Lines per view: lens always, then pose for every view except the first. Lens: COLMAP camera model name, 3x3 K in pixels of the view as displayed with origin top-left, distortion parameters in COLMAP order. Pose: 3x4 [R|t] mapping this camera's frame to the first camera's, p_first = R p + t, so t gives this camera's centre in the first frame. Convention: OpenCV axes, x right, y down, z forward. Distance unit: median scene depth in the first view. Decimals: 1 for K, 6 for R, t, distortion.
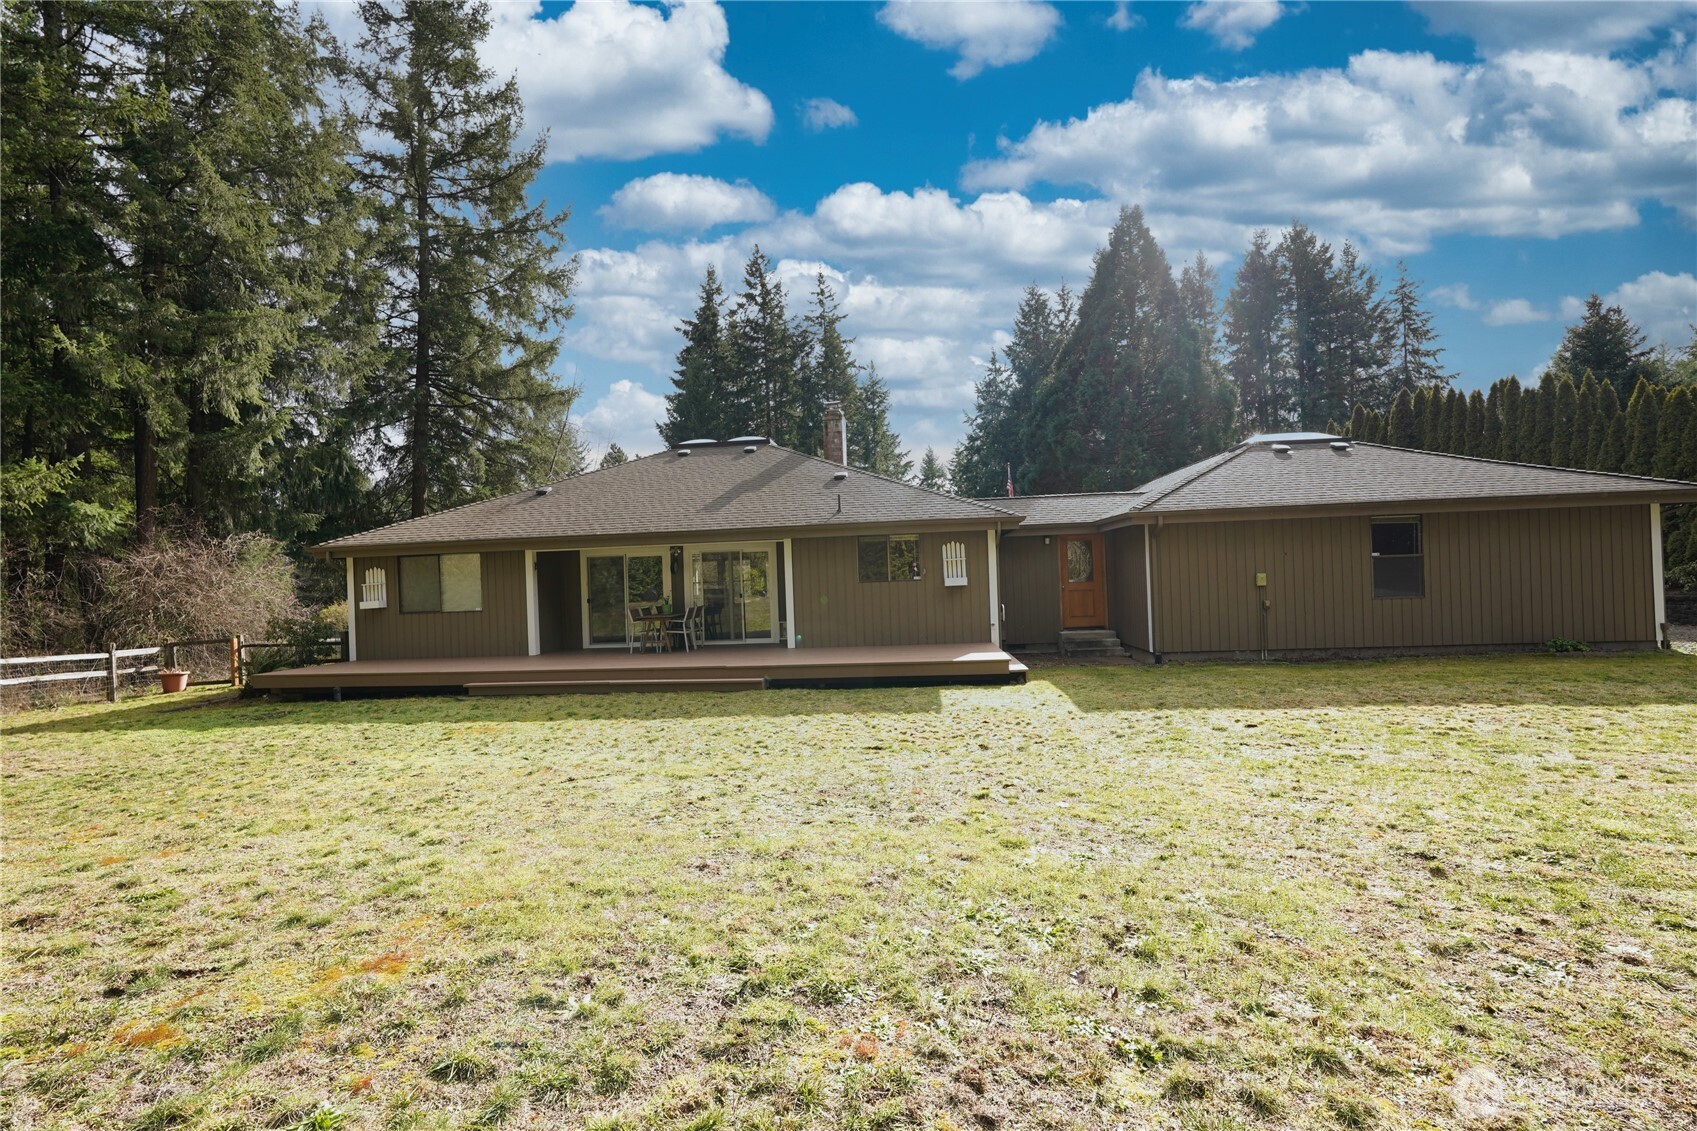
lens RADIAL K [[746.9, 0, 843.8], [0, 746.9, 570.1], [0, 0, 1]] dist [-0.021581, 0.012246]
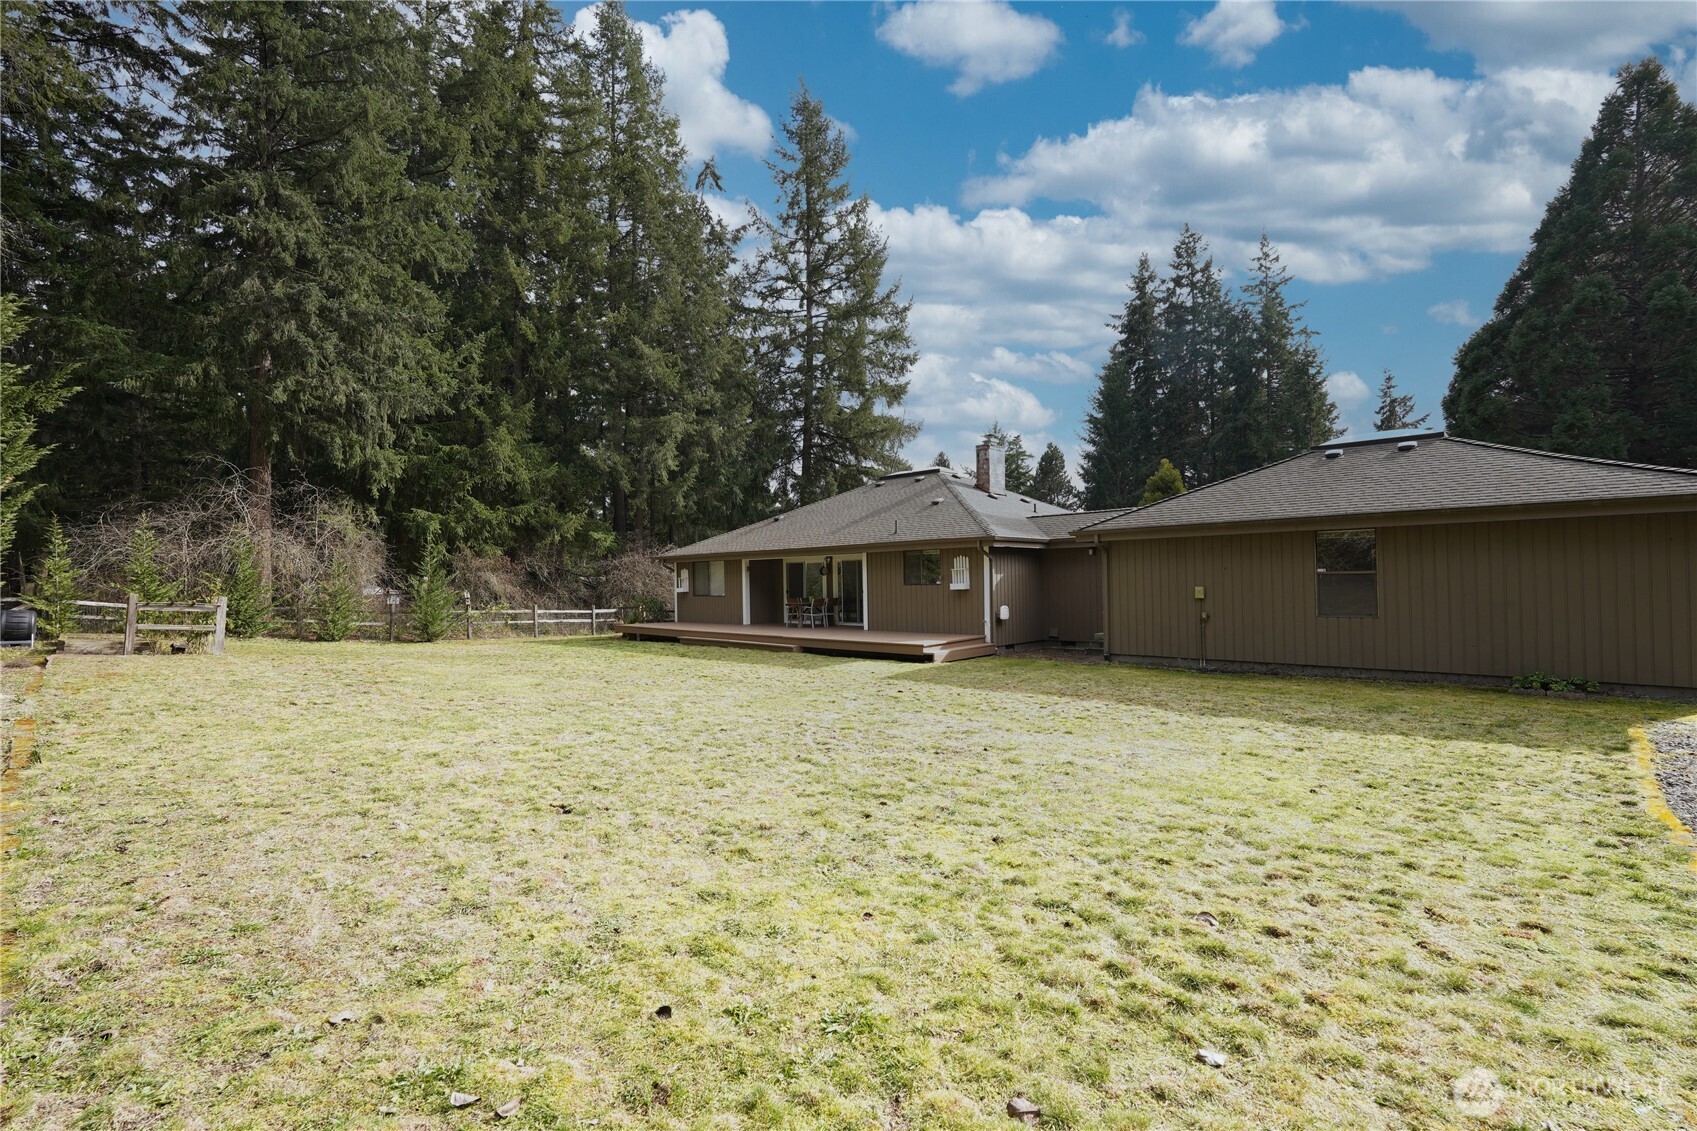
lens RADIAL K [[746.9, 0, 843.8], [0, 746.9, 570.1], [0, 0, 1]] dist [-0.021581, 0.012246]
pose [[0.790343, 0.014850, -0.612485, 0.690862], [-0.006156, 0.999848, 0.016298, -0.029094], [0.612634, -0.009111, 0.790314, -0.134673]]
